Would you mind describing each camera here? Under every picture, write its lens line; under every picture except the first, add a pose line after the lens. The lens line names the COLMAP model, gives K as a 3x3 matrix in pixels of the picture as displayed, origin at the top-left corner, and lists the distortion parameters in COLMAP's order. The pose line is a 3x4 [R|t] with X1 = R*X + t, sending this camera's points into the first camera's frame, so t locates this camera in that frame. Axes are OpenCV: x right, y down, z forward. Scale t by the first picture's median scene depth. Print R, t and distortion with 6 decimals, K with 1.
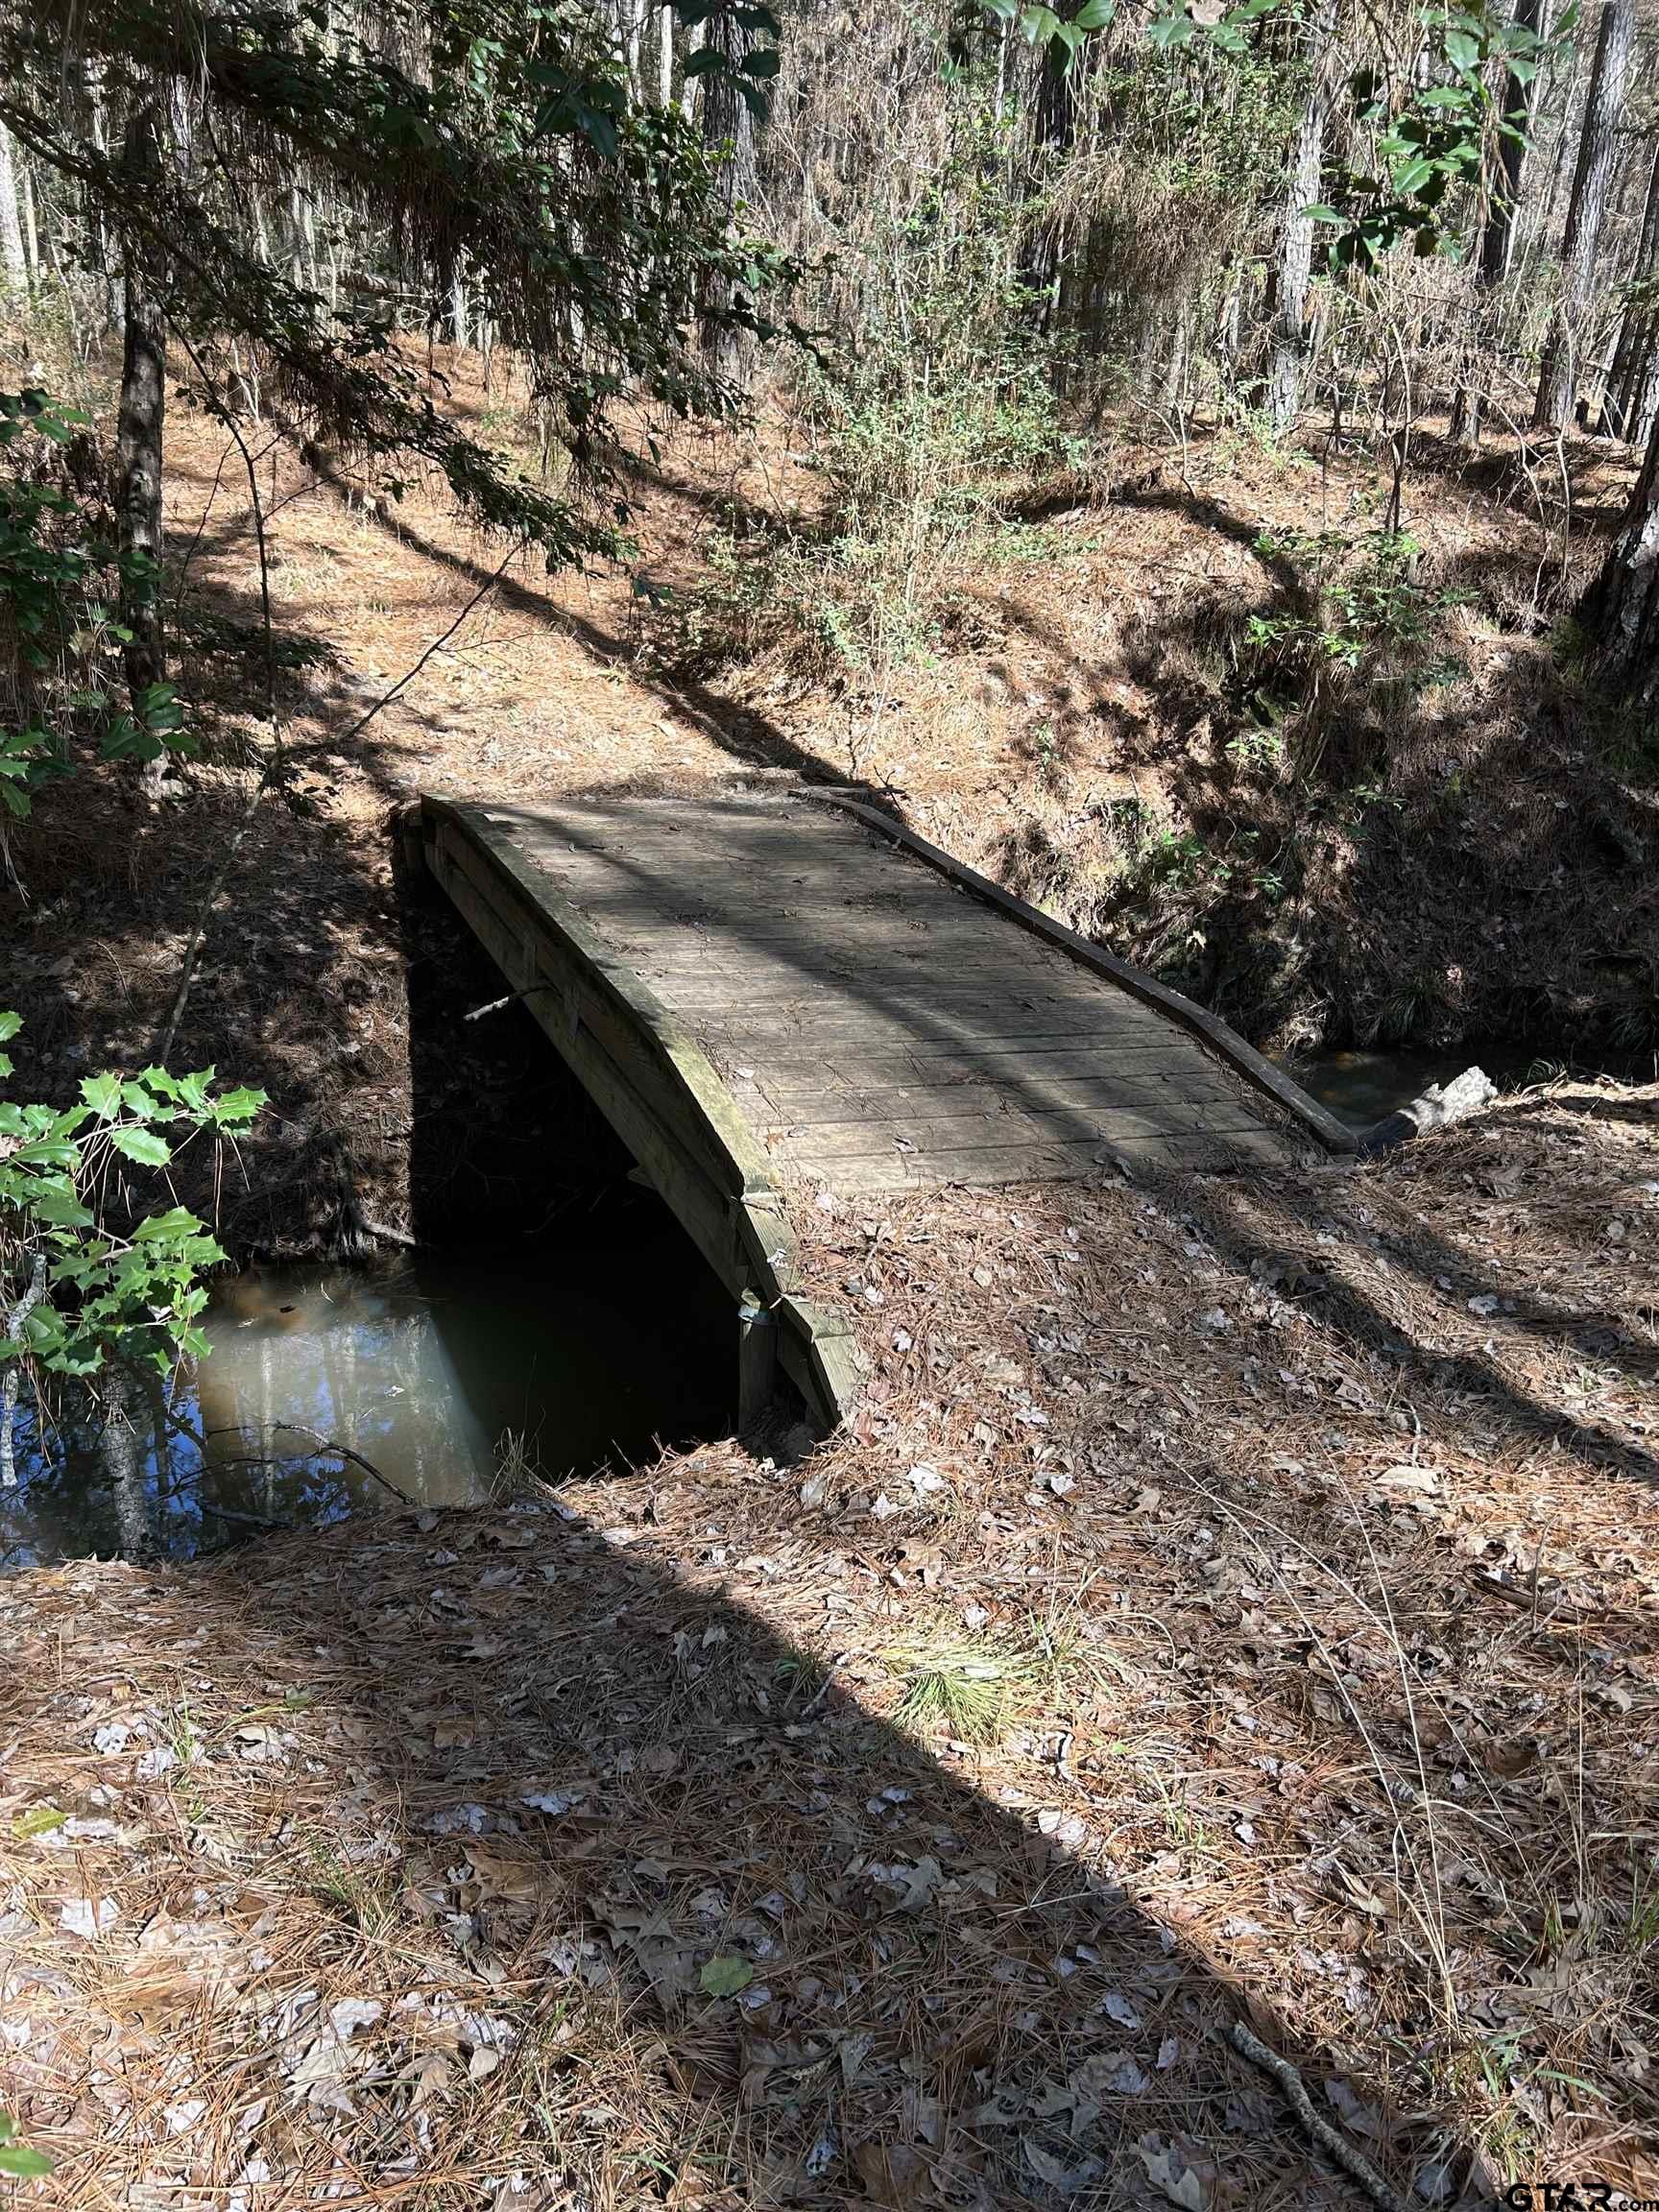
lens RADIAL K [[1663.1, 0, 821.8], [0, 1663.1, 1122.9], [0, 0, 1]] dist [0.047713, -0.005014]
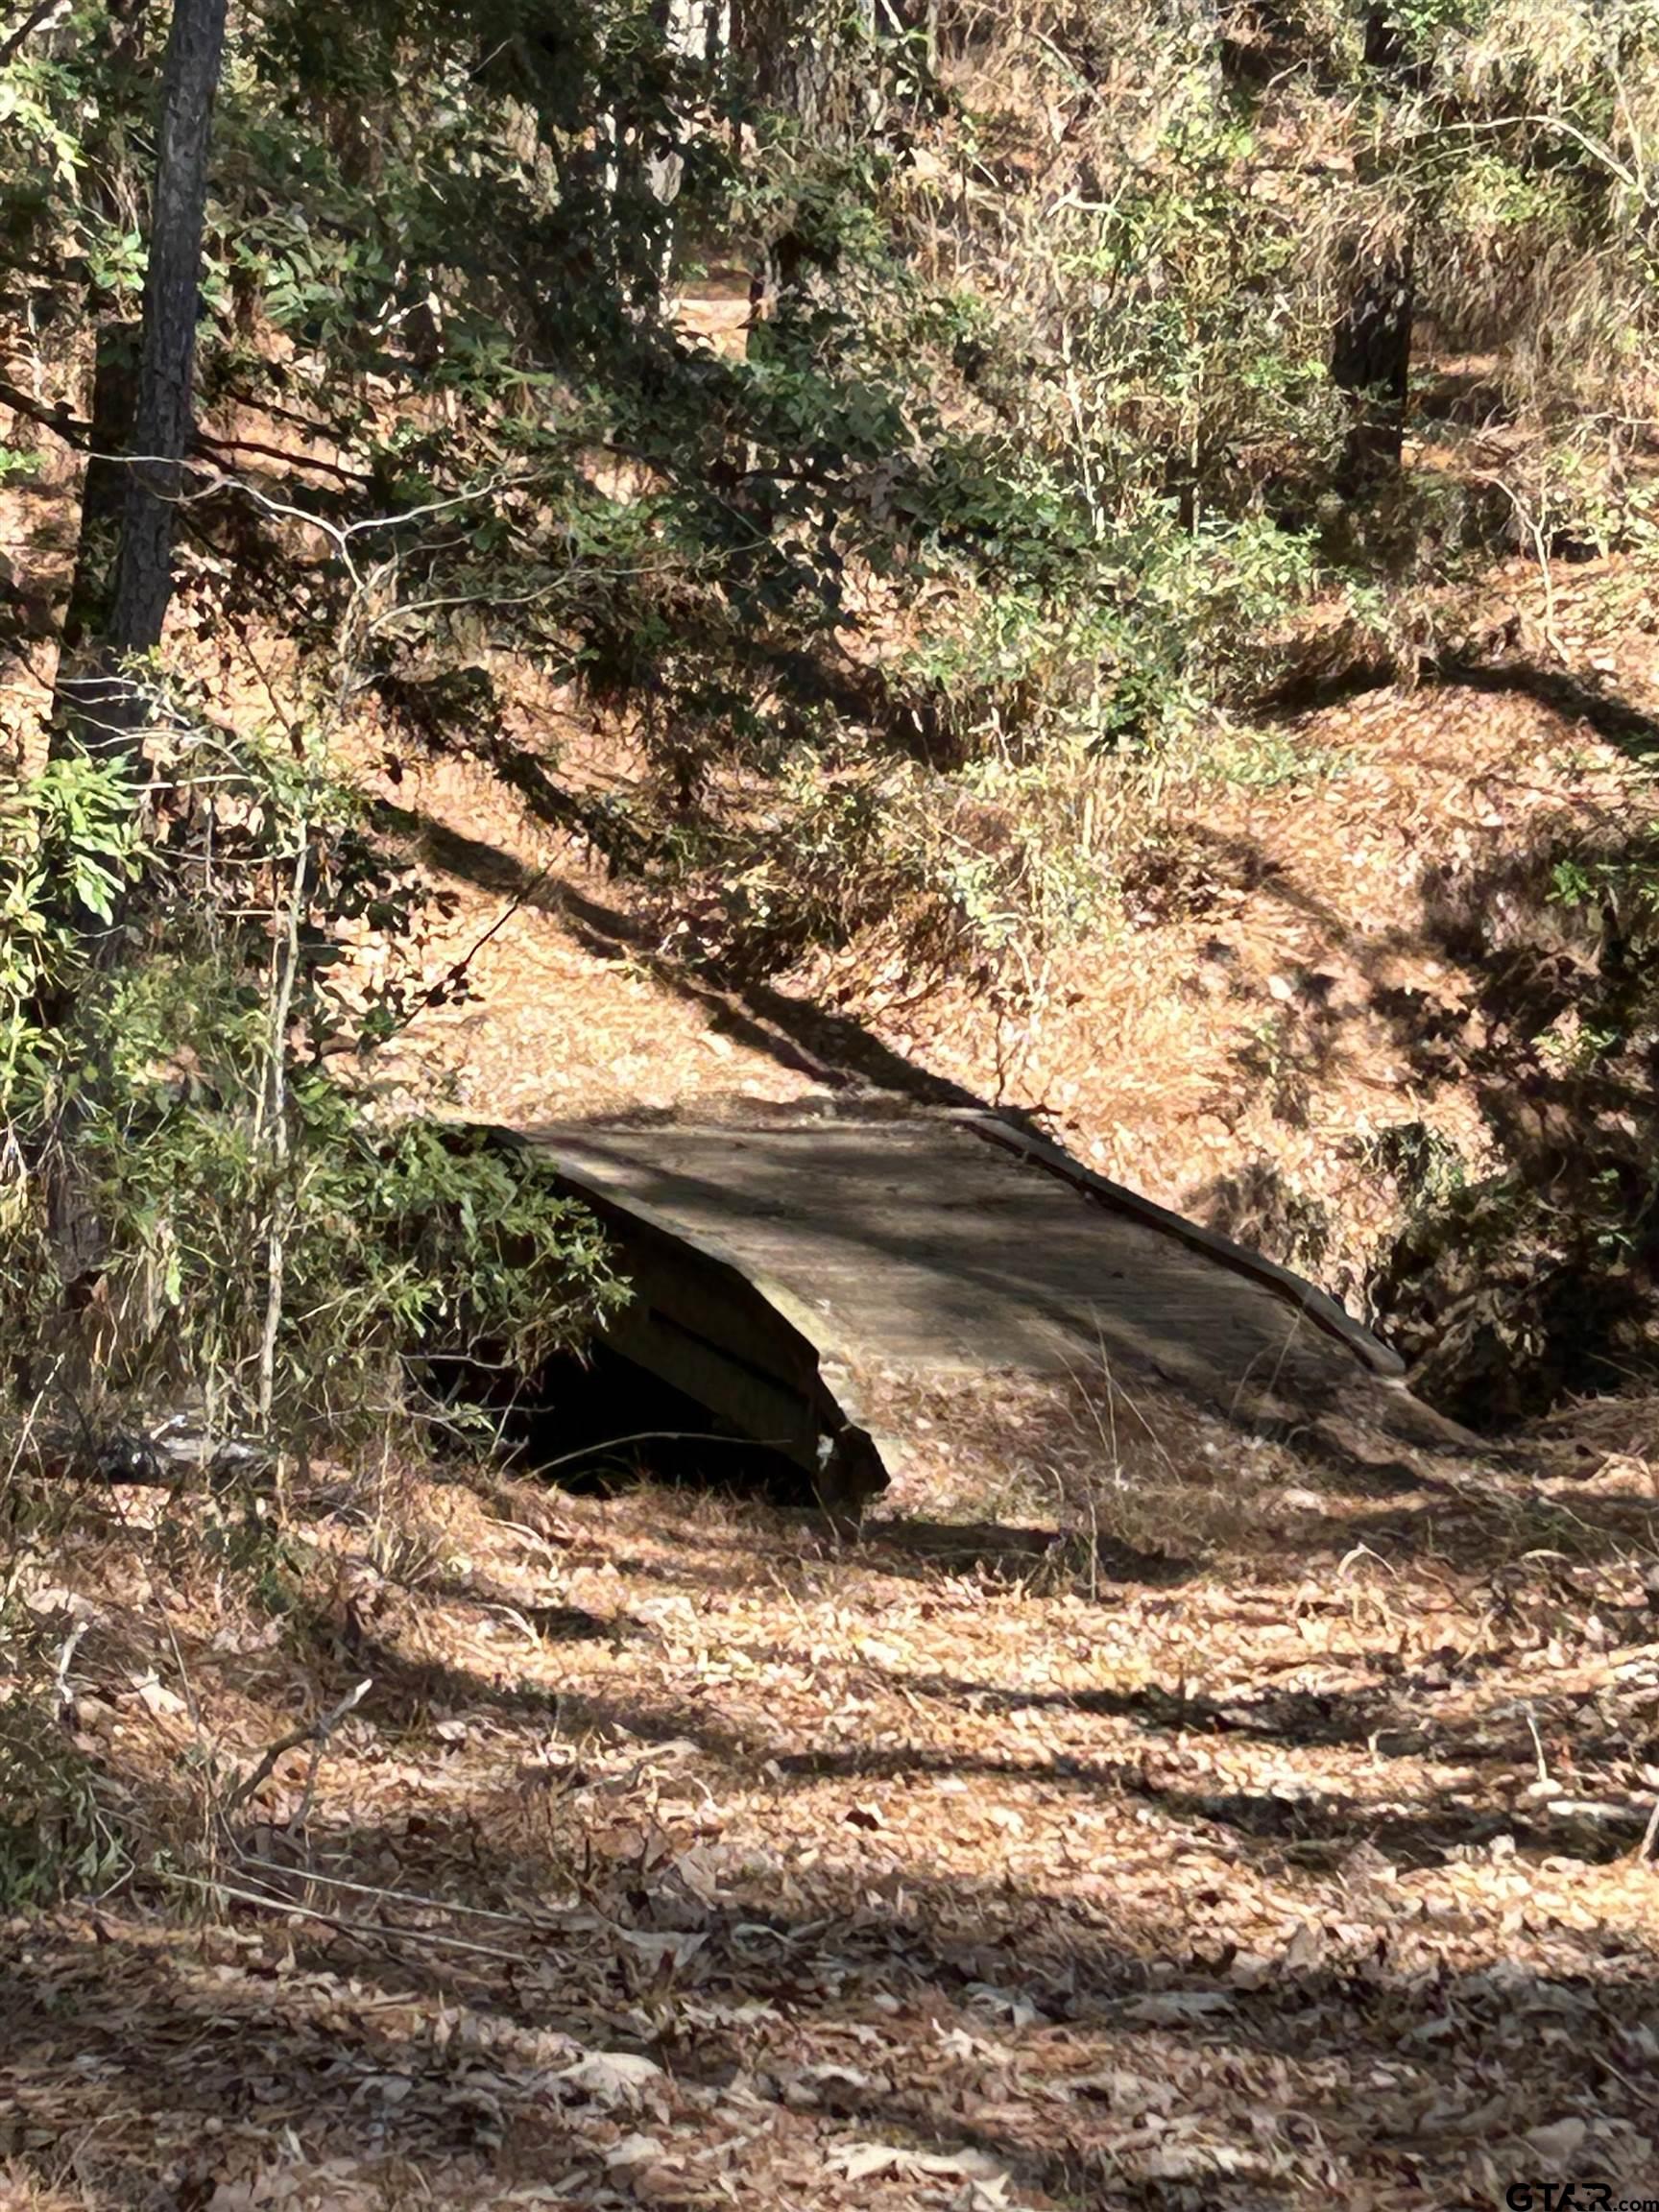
lens RADIAL K [[7512.4, 0, 831.5], [0, 7512.4, 1101.8], [0, 0, 1]] dist [0.103262, 0.000000]
pose [[0.998053, -0.026771, -0.056330, 0.113837], [0.012160, 0.969385, -0.245245, 0.495682], [0.061171, 0.244082, 0.967823, -1.797098]]
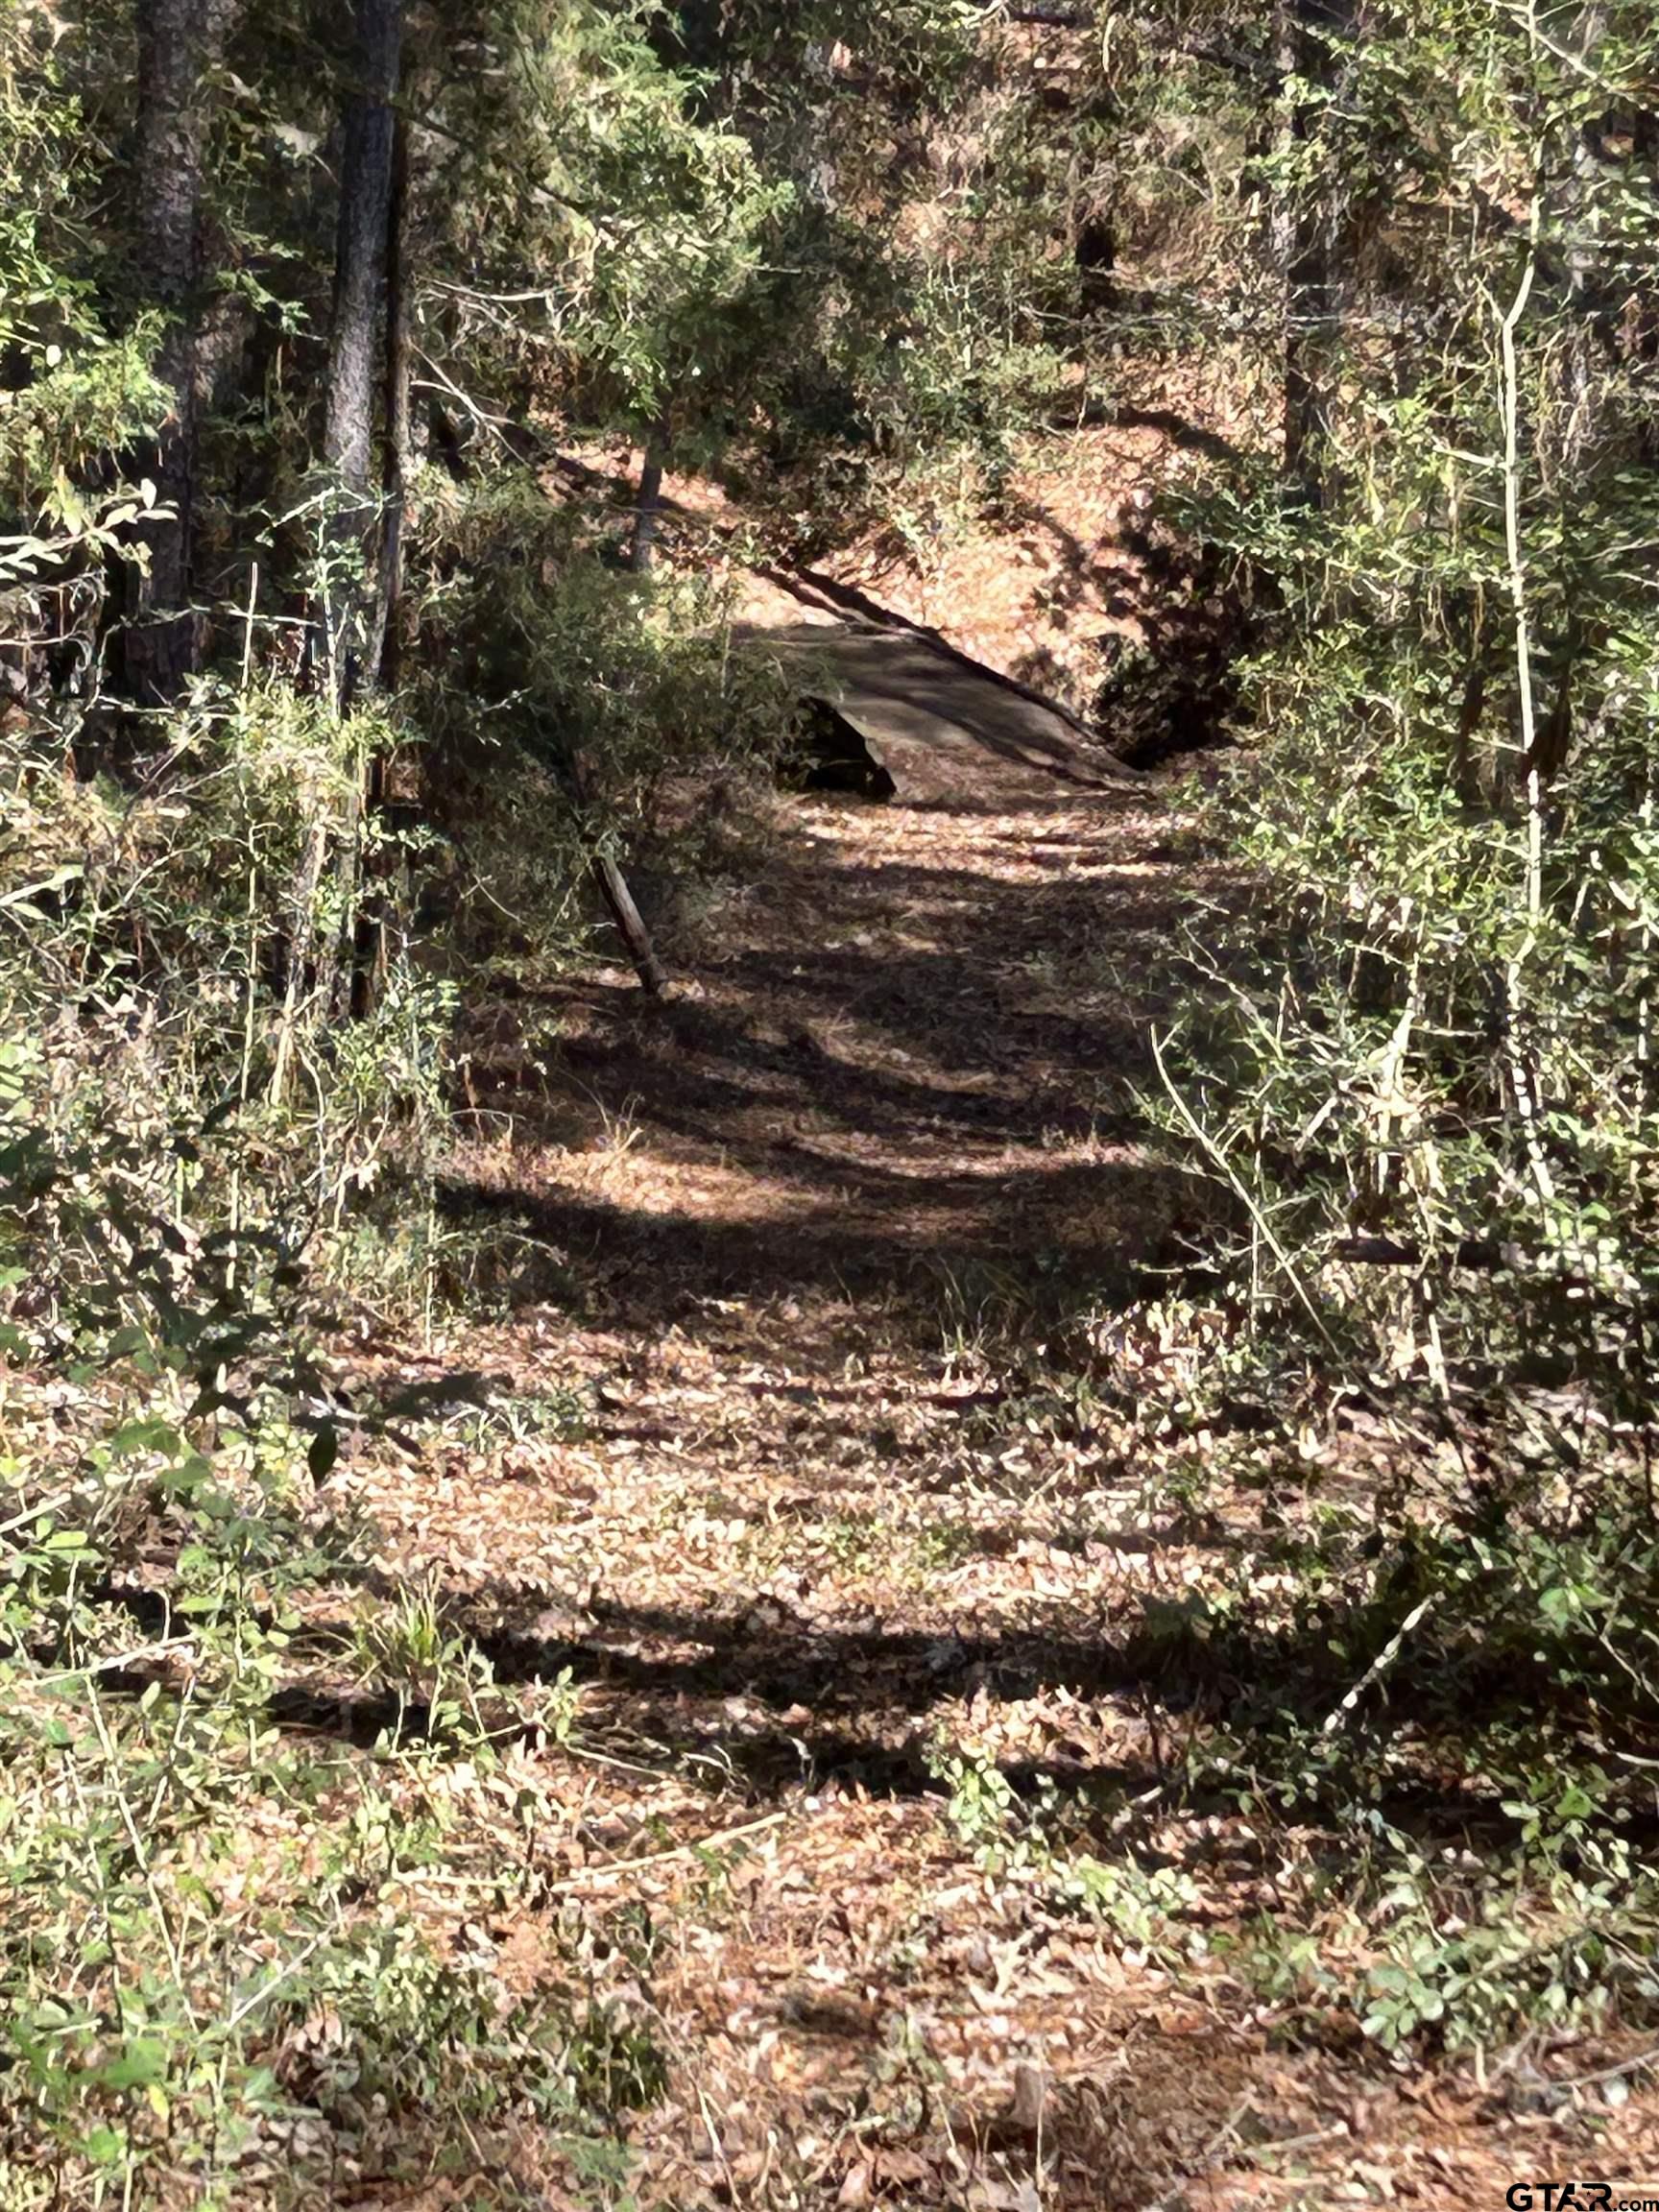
lens RADIAL K [[7512.4, 0, 827.9], [0, 7512.4, 1109.3], [0, 0, 1]] dist [0.103262, 0.000000]
pose [[0.998672, -0.040117, -0.032313, 0.122070], [0.034199, 0.985452, -0.166477, 1.204211], [0.038521, 0.165151, 0.985516, -5.006805]]
